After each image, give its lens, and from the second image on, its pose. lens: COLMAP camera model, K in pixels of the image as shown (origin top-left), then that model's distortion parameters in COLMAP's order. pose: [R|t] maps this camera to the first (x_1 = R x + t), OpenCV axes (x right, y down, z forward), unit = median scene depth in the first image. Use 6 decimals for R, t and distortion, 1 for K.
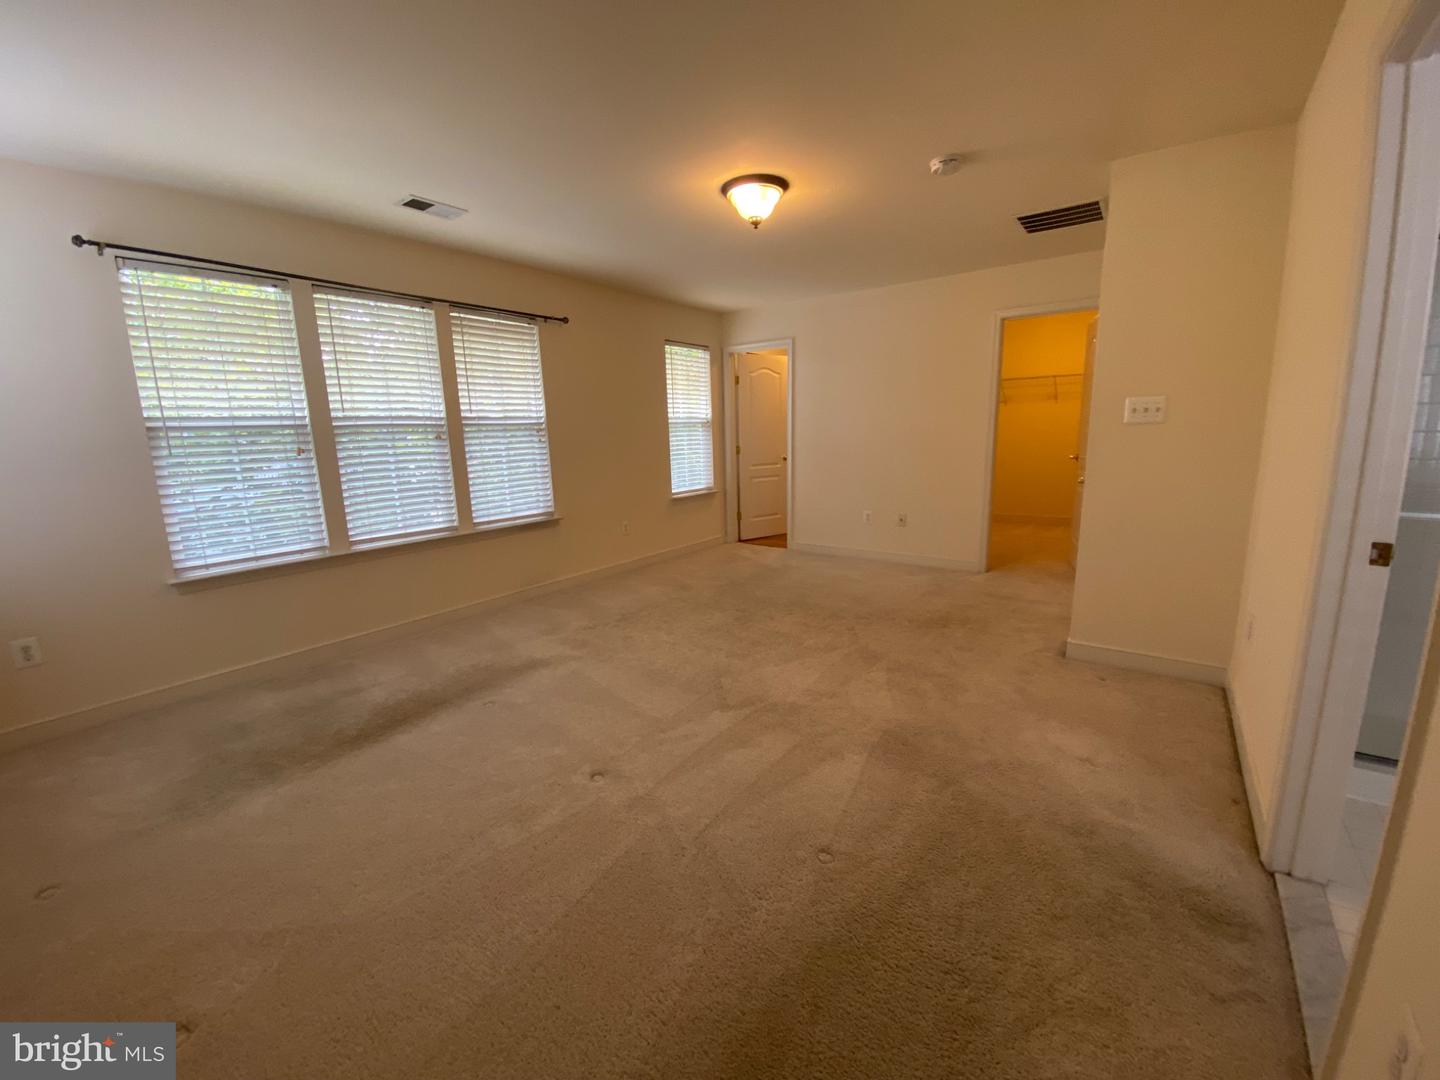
lens RADIAL K [[591.9, 0, 717.6], [0, 591.9, 534.3], [0, 0, 1]] dist [0.040280, -0.029926]
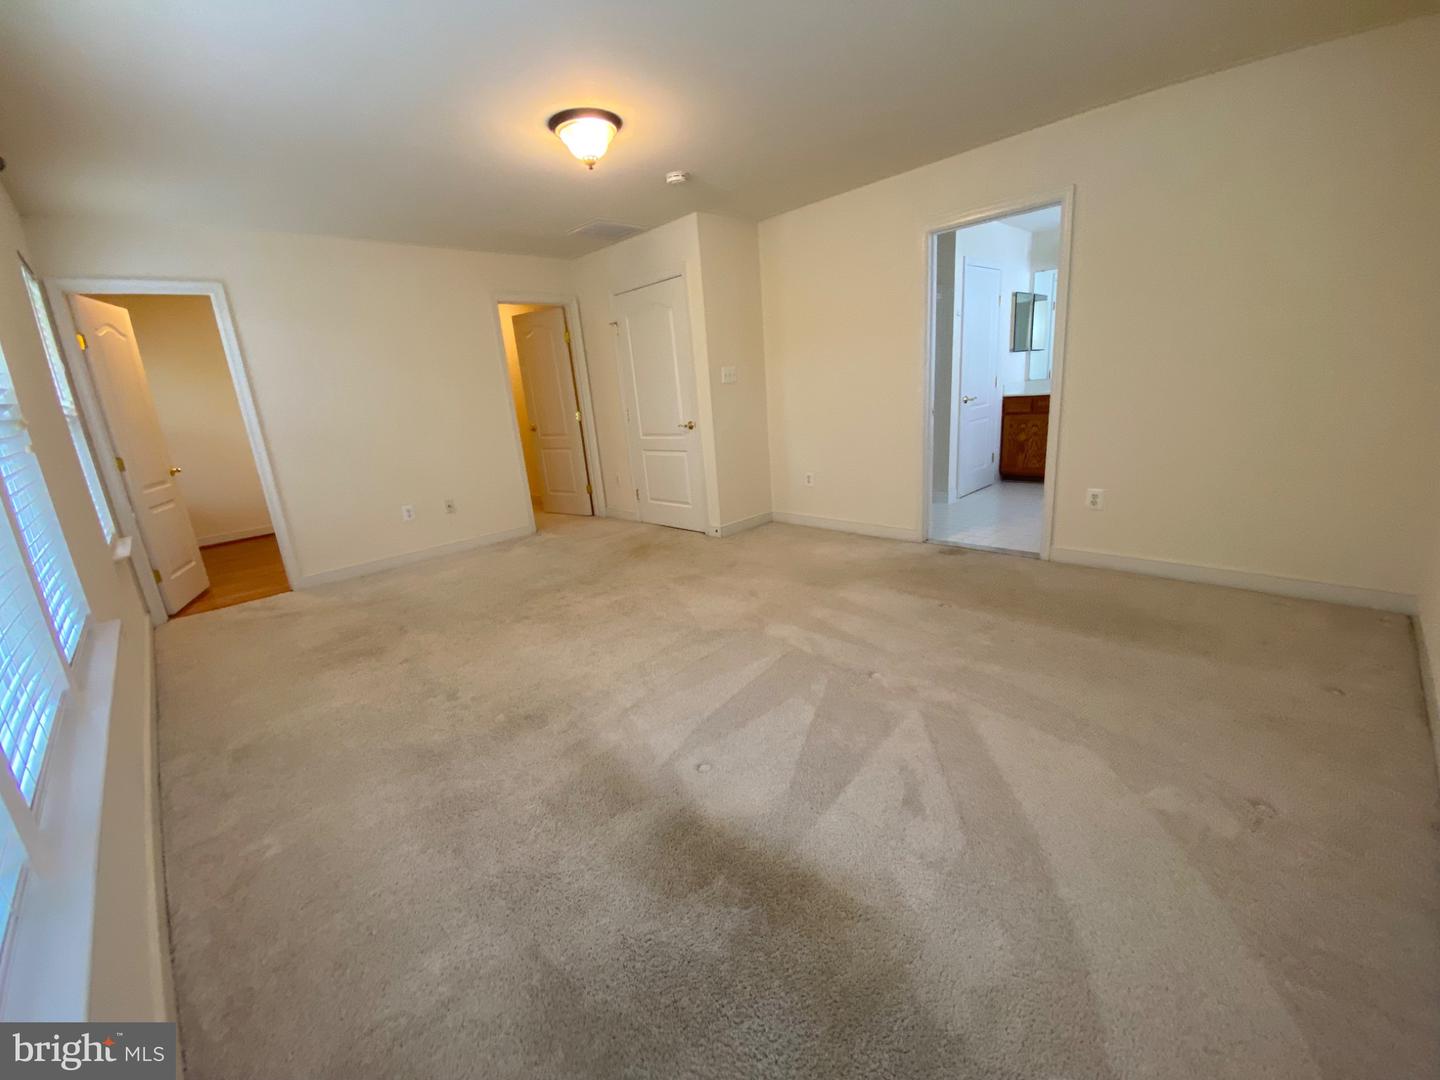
lens RADIAL K [[591.9, 0, 717.6], [0, 591.9, 534.3], [0, 0, 1]] dist [0.040280, -0.029926]
pose [[0.146255, -0.233492, 0.961296, -0.702753], [0.245344, 0.949947, 0.193408, -0.078565], [-0.958340, 0.207561, 0.196221, 0.557673]]
